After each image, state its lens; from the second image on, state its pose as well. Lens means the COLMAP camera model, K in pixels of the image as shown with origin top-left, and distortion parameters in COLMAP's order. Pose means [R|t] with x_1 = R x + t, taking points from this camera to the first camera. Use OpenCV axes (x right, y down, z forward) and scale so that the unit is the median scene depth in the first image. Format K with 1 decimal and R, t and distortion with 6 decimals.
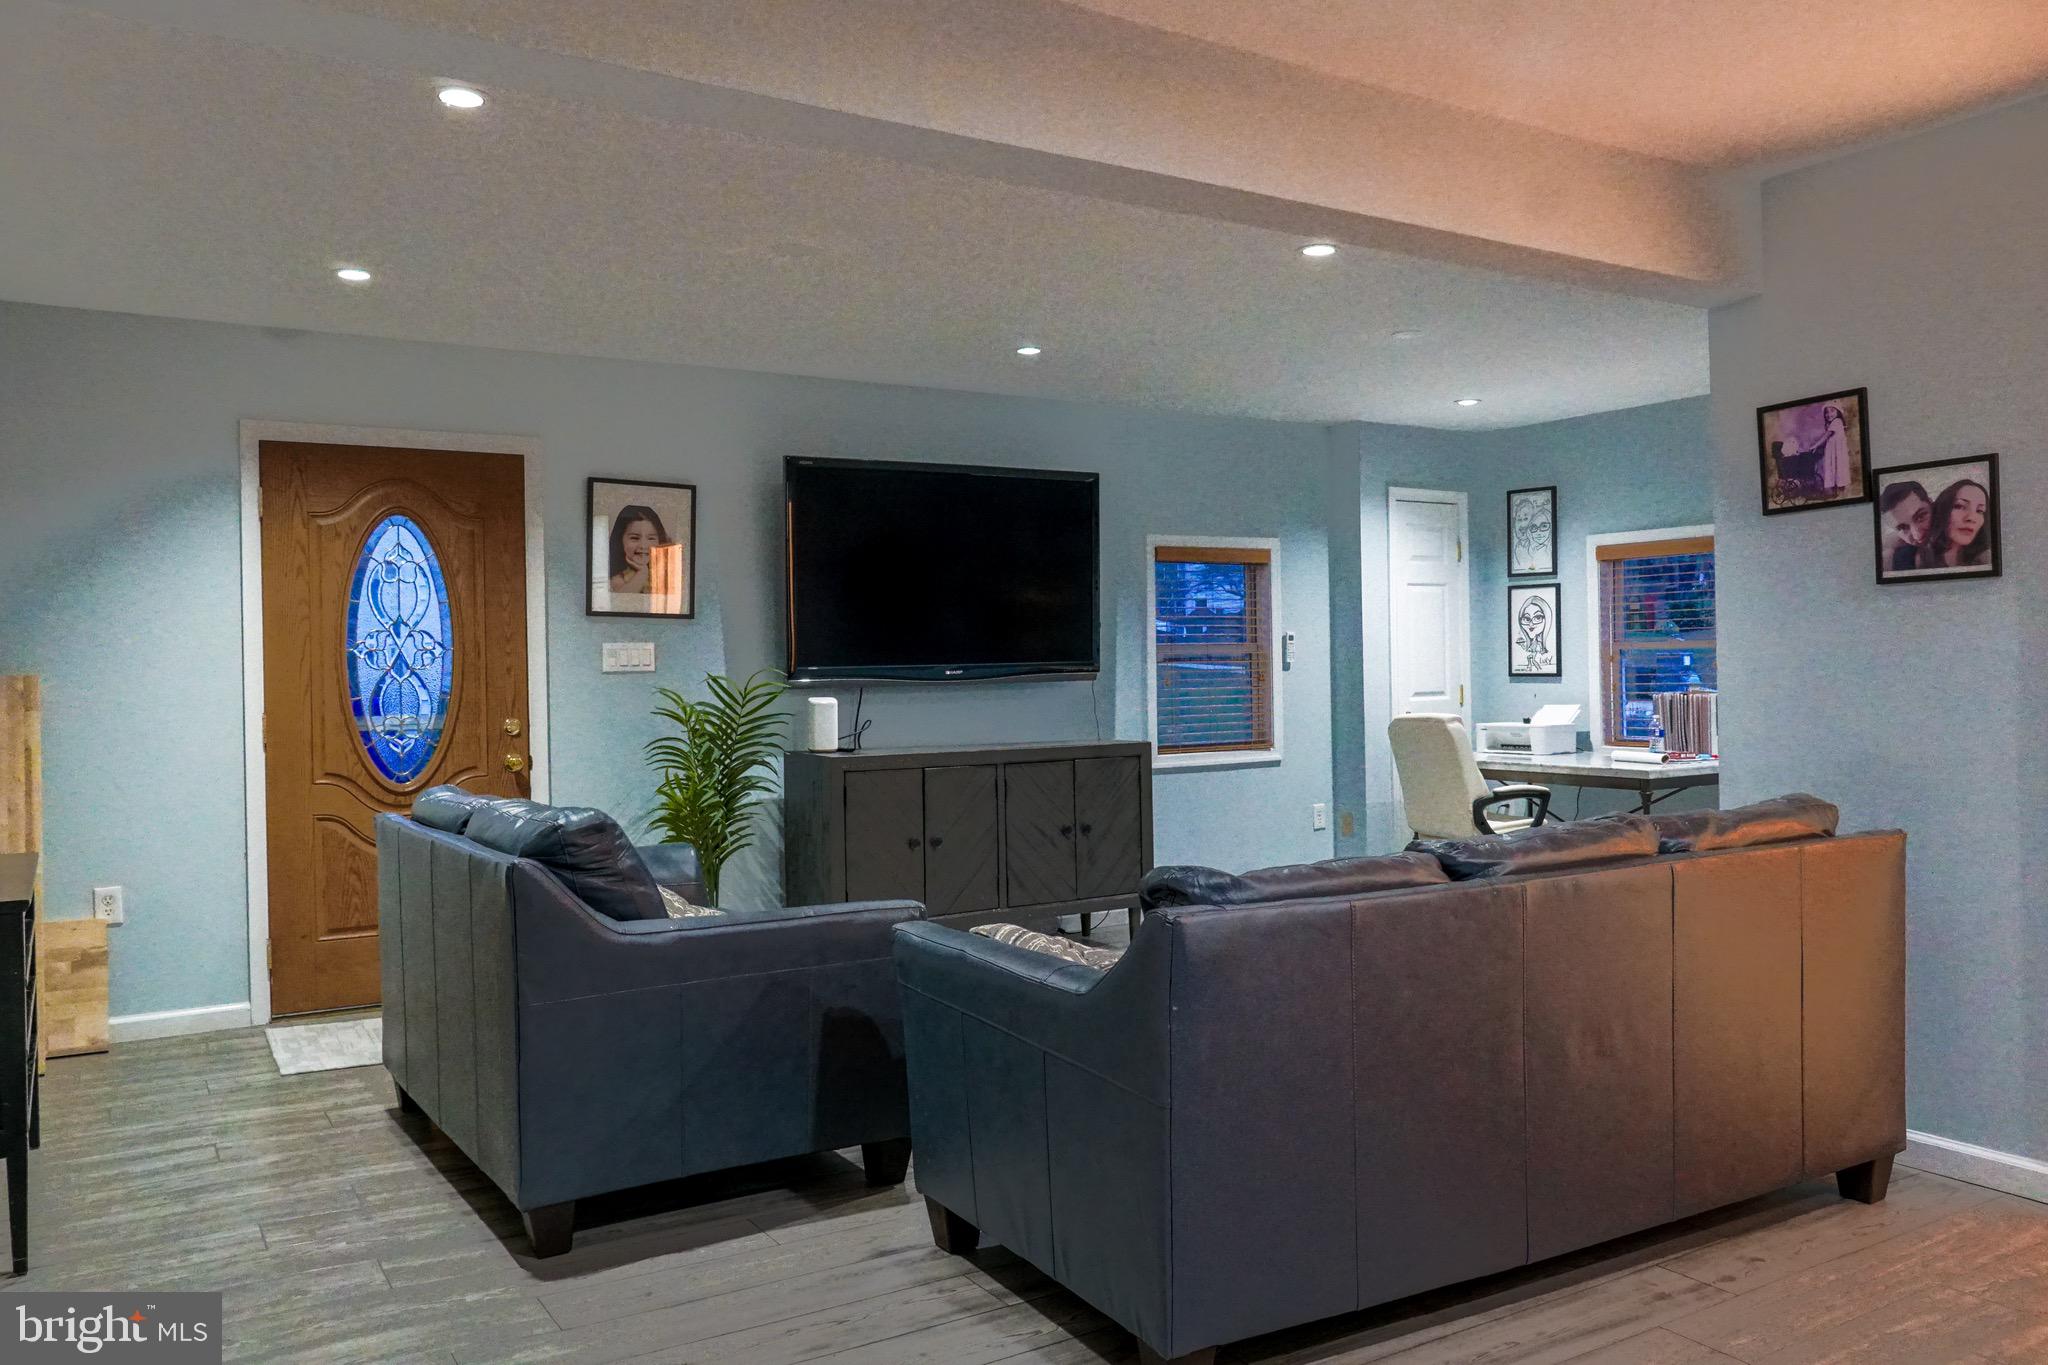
lens RADIAL K [[1535.8, 0, 1020.8], [0, 1535.8, 677.2], [0, 0, 1]] dist [-0.052987, 0.063248]
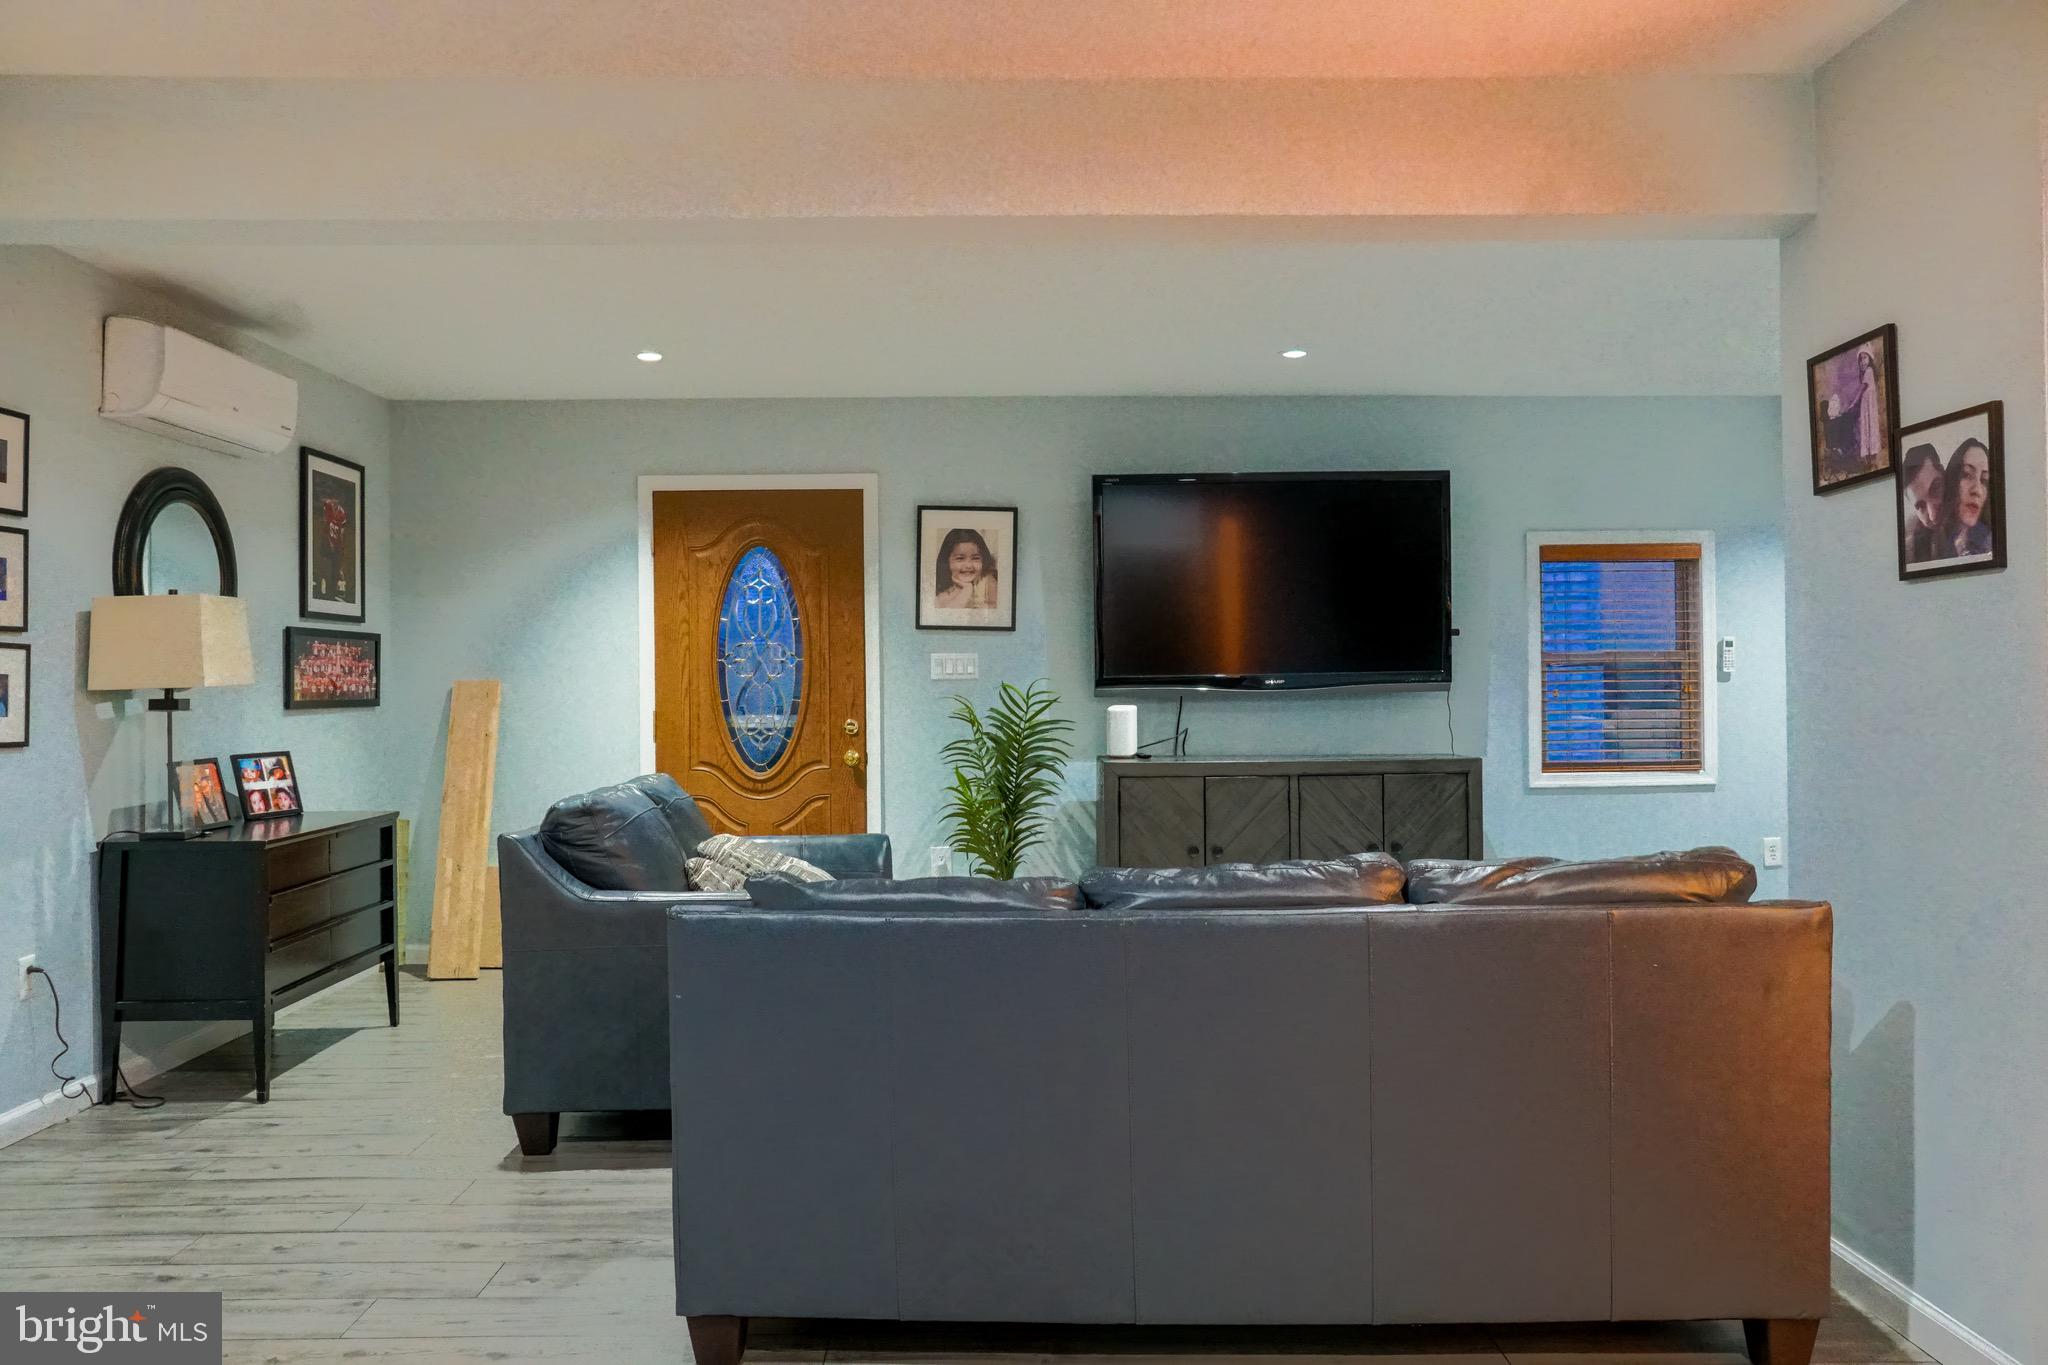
lens RADIAL K [[1535.8, 0, 1035.8], [0, 1535.8, 692.5], [0, 0, 1]] dist [-0.052987, 0.063248]
pose [[0.862271, 0.010963, -0.506328, 0.413705], [-0.006672, 0.999925, 0.010288, -0.007050], [0.506403, -0.005493, 0.862279, 0.085598]]
